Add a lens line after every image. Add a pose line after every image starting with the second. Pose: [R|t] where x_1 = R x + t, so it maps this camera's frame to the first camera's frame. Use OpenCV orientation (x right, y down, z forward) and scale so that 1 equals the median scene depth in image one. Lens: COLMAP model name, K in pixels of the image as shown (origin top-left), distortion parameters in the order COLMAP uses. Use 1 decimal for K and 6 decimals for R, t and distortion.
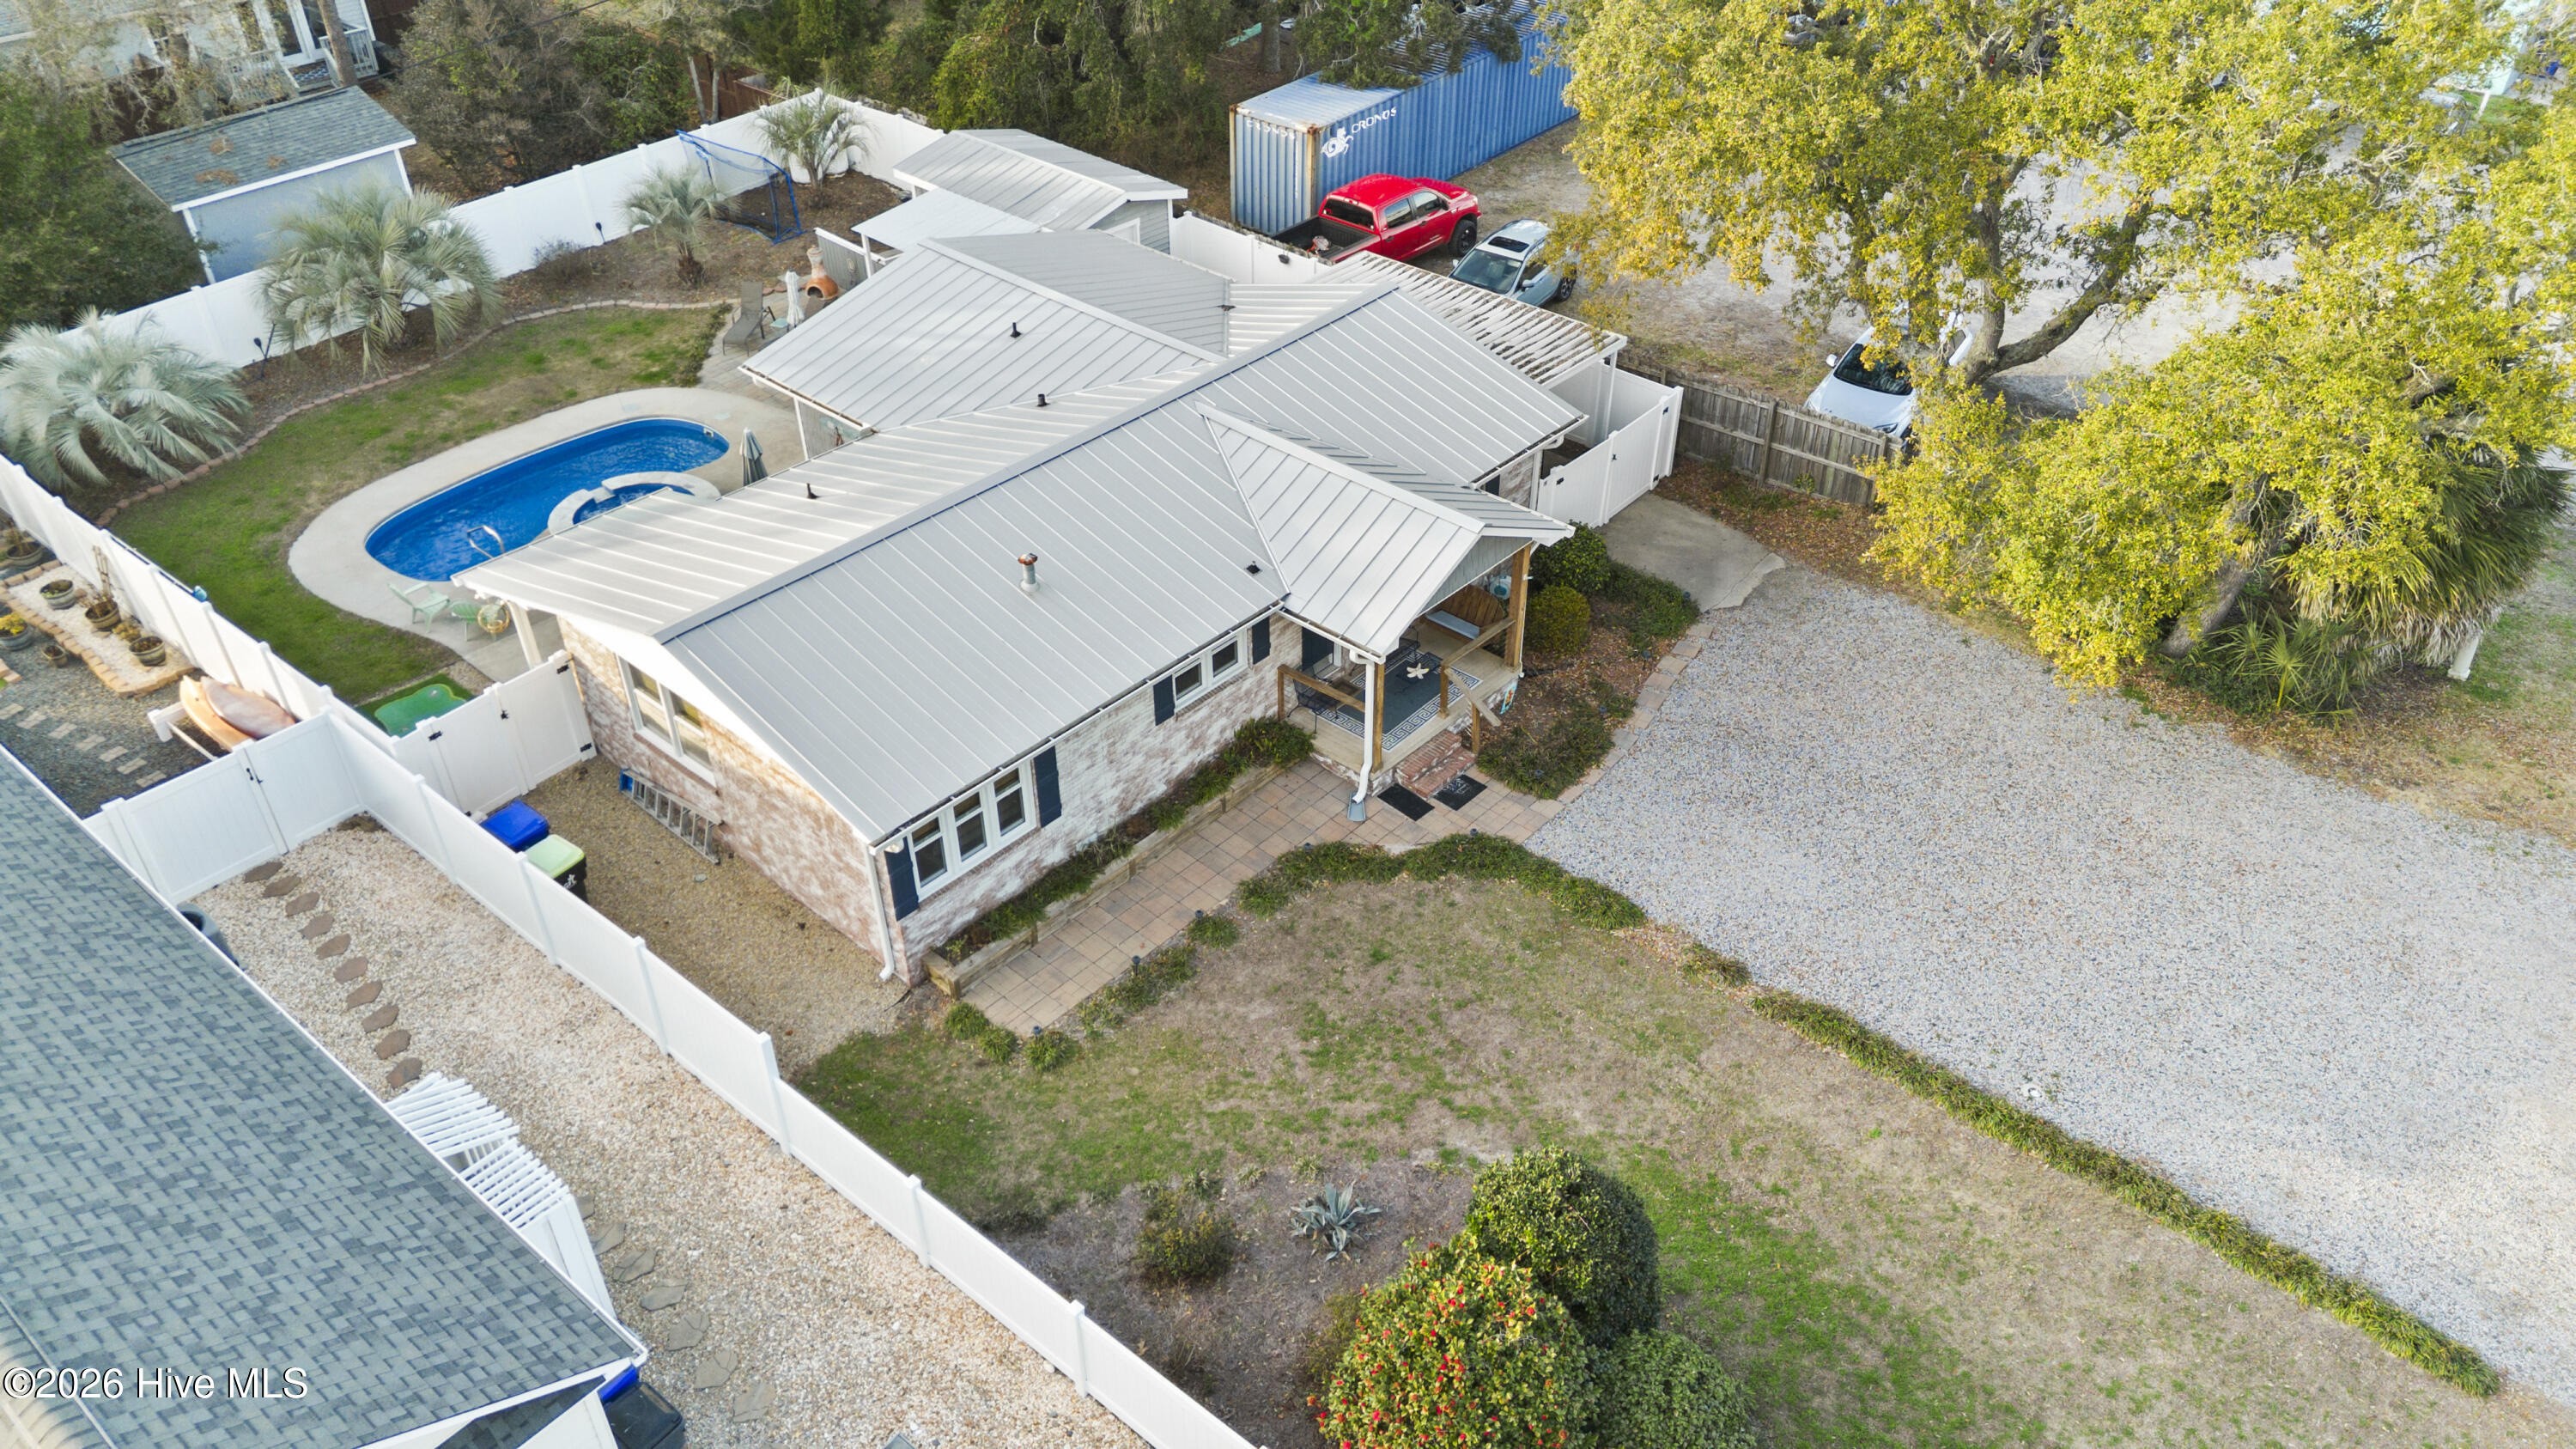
lens RADIAL K [[1804.9, 0, 1289.3], [0, 1804.9, 738.4], [0, 0, 1]] dist [0.077549, -0.099689]
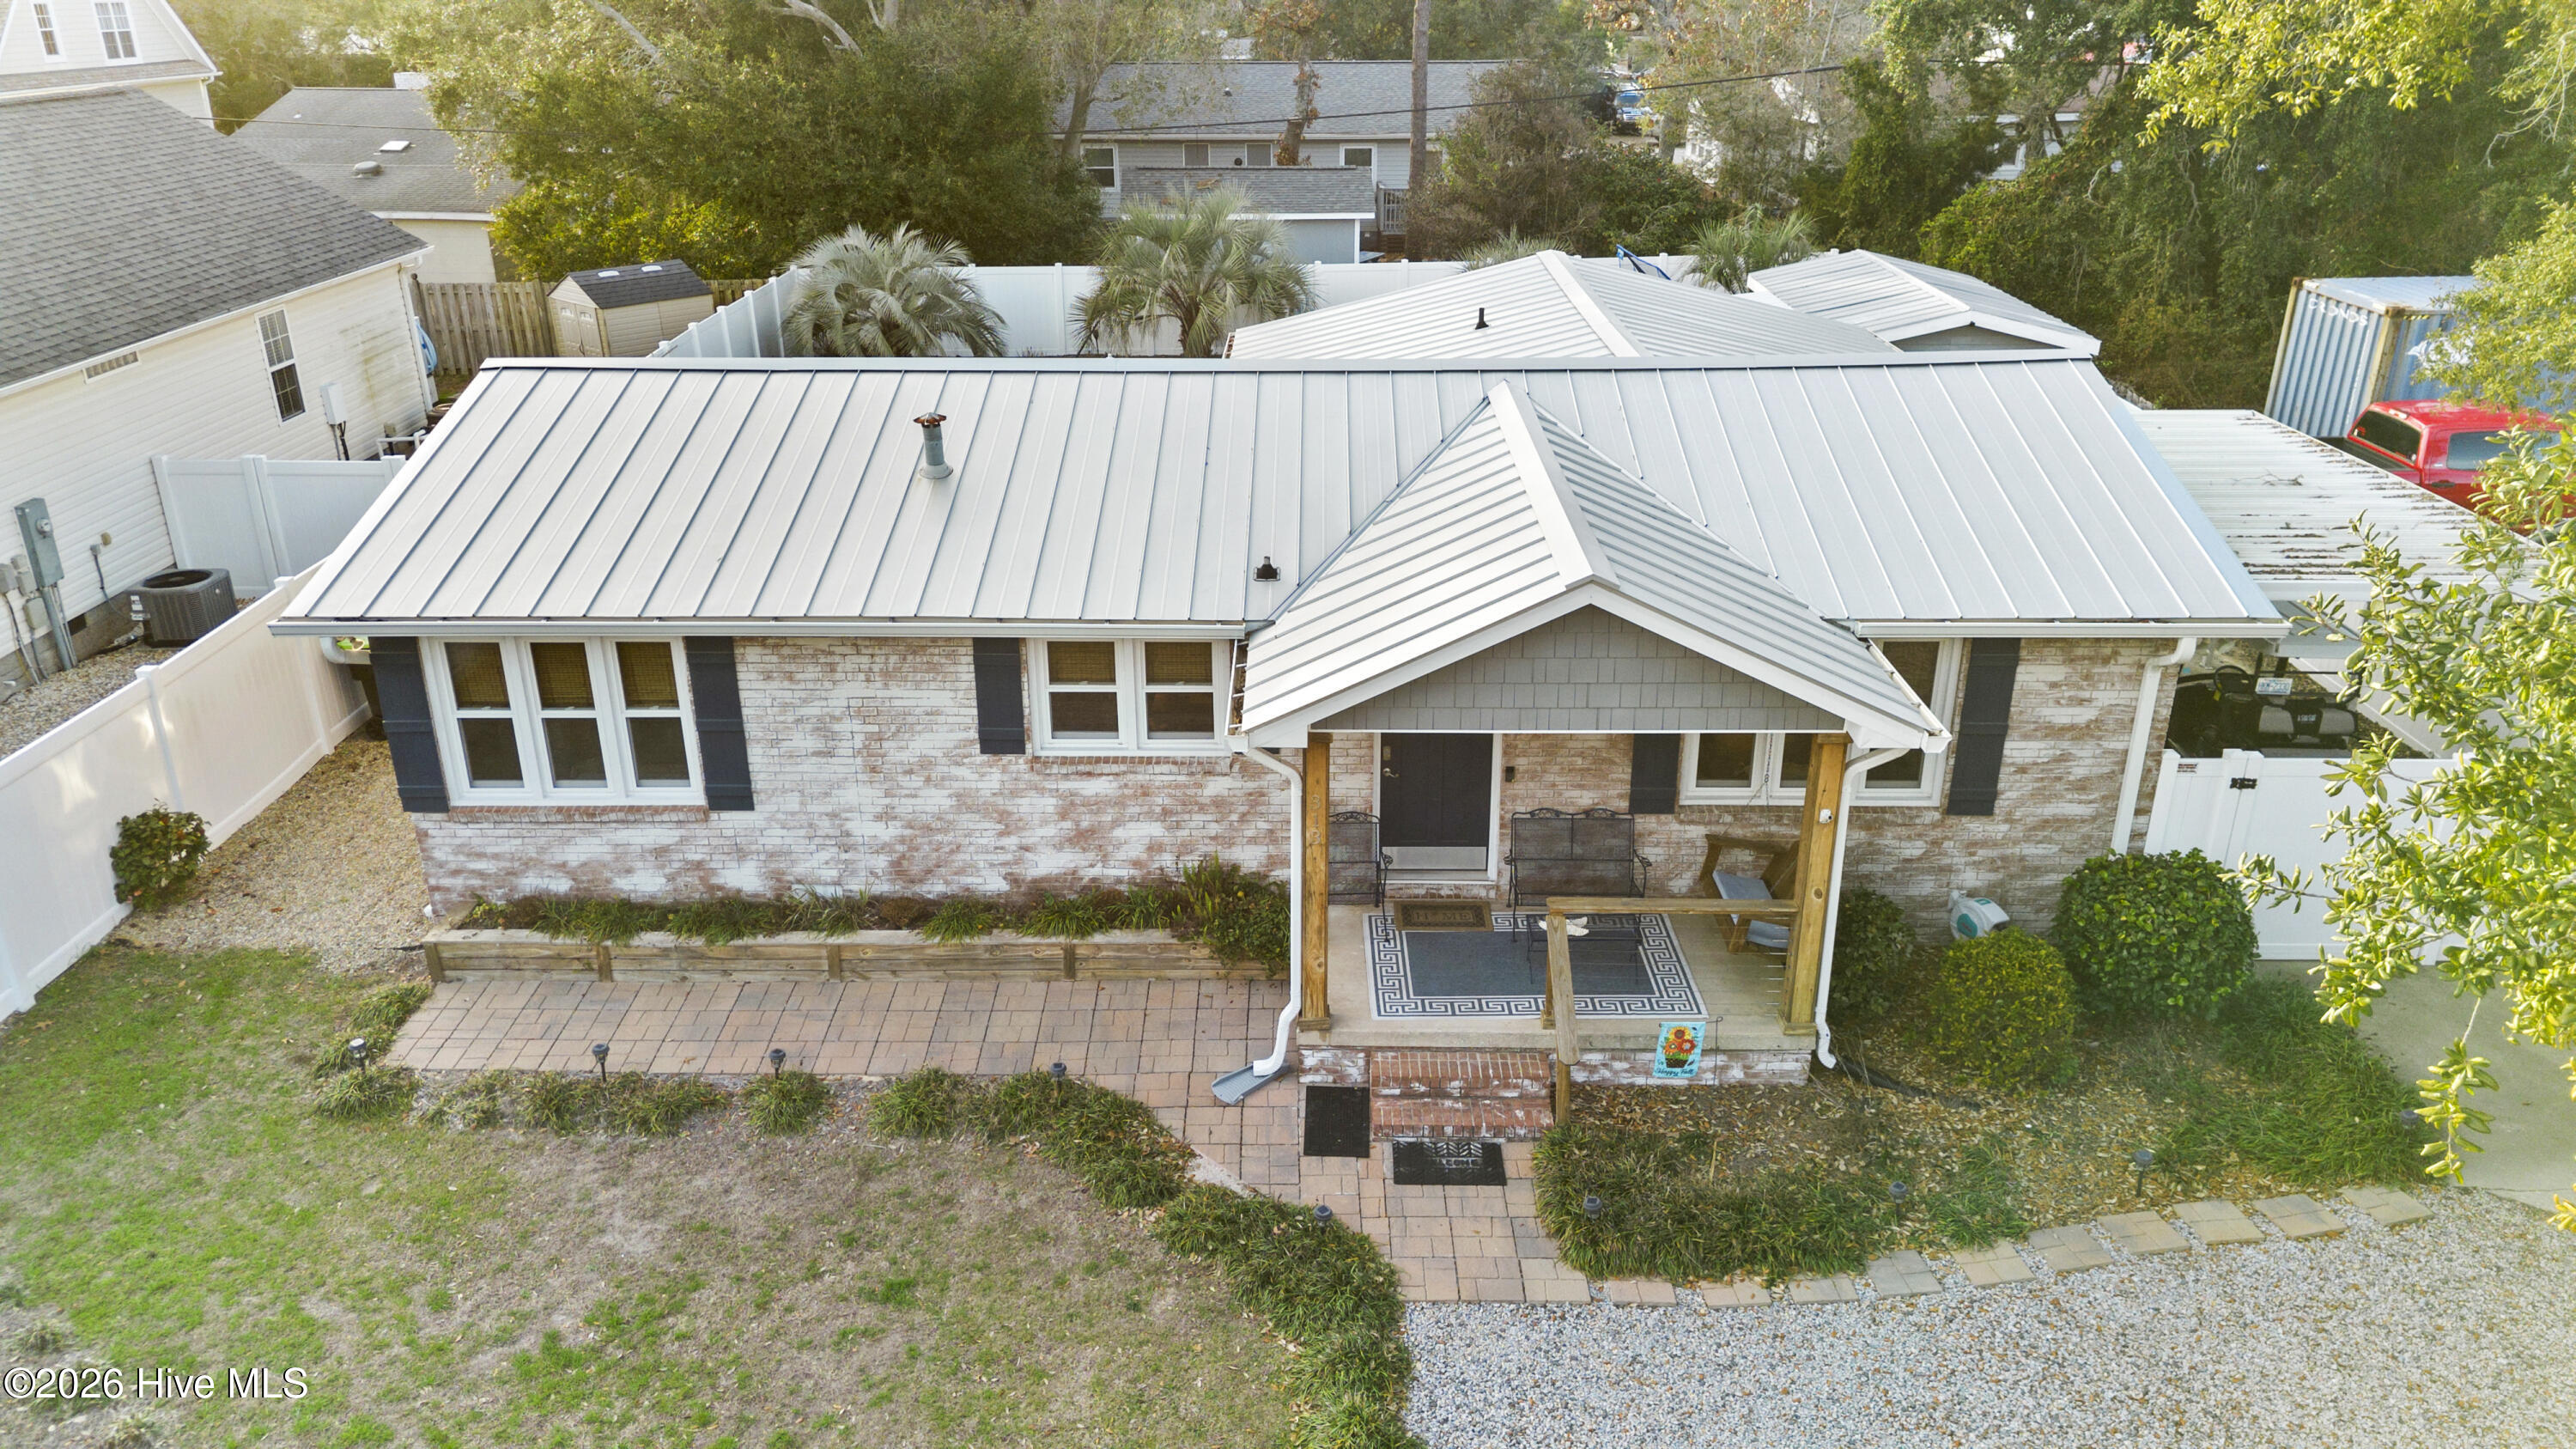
lens RADIAL K [[1804.9, 0, 1289.3], [0, 1804.9, 738.4], [0, 0, 1]] dist [0.077549, -0.099689]
pose [[0.652730, 0.290437, -0.699707, 0.391137], [-0.452381, 0.890280, -0.052468, -0.025781], [0.607696, 0.350782, 0.712501, 0.668467]]
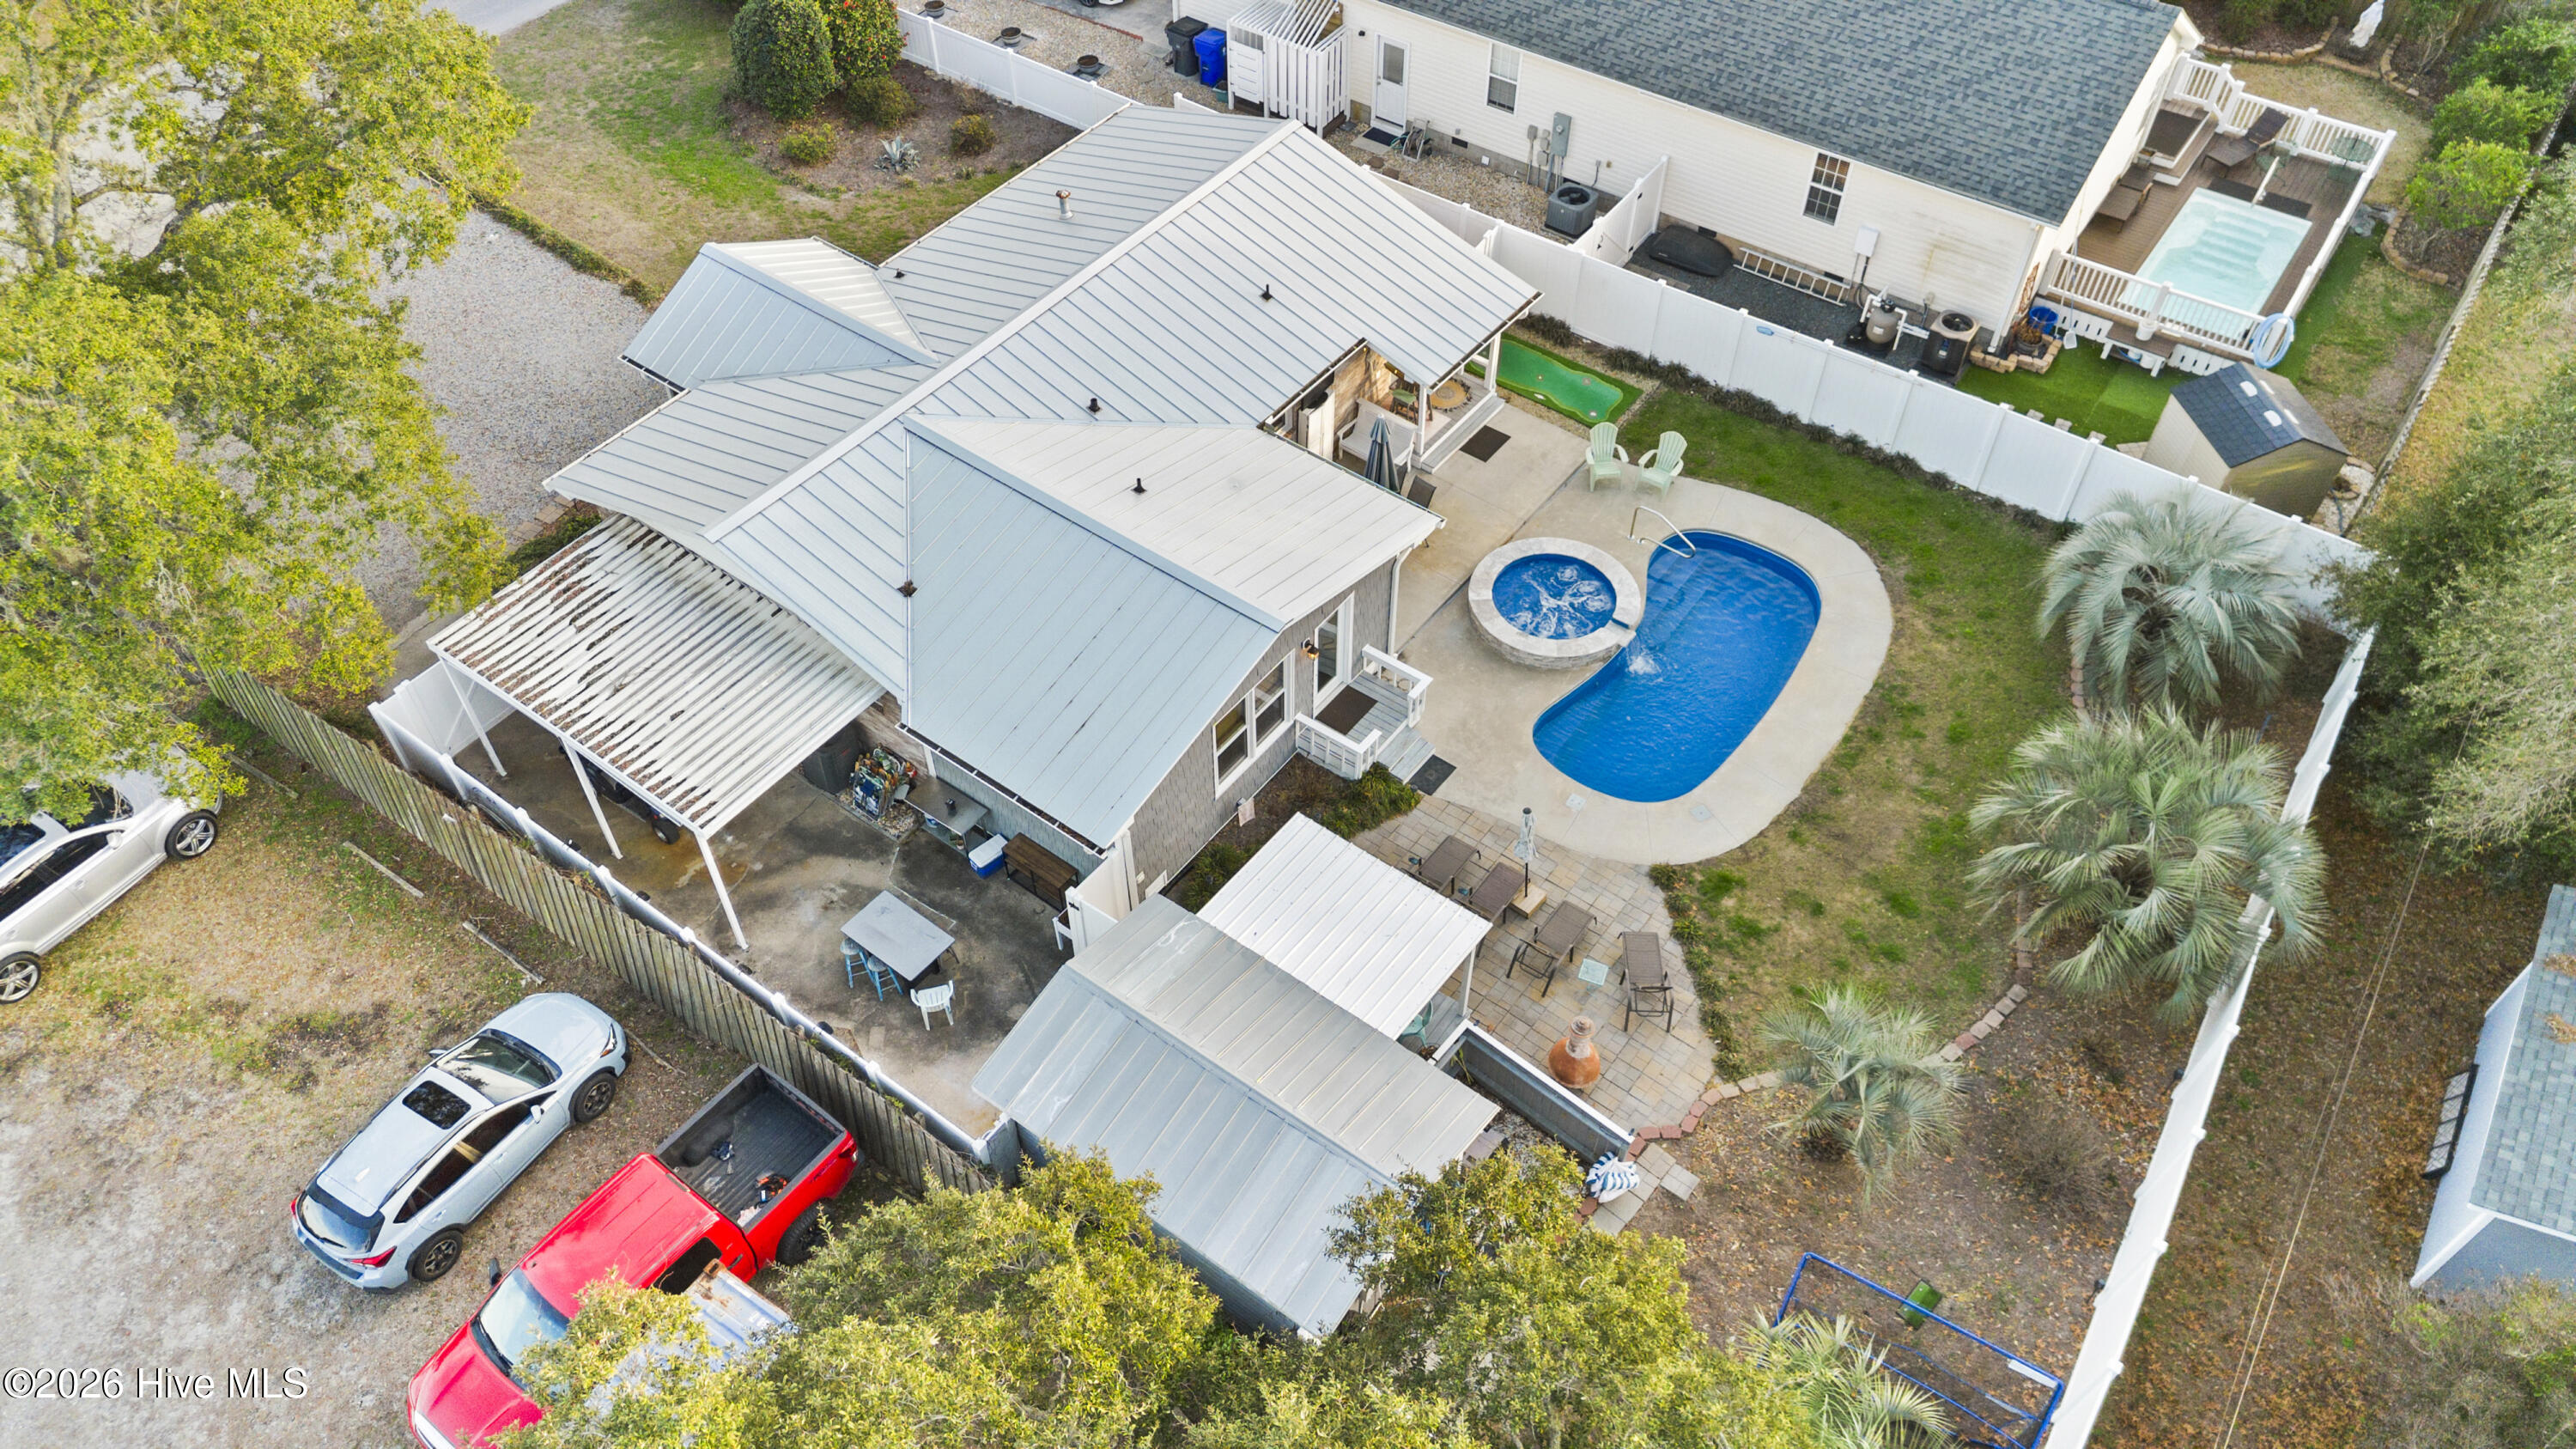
lens RADIAL K [[1804.9, 0, 1289.3], [0, 1804.9, 738.4], [0, 0, 1]] dist [0.077549, -0.099689]
pose [[-0.996627, 0.063101, -0.052465, -0.214637], [-0.047613, 0.076081, 0.995964, -1.415500], [0.066837, 0.995103, -0.072820, 1.501752]]
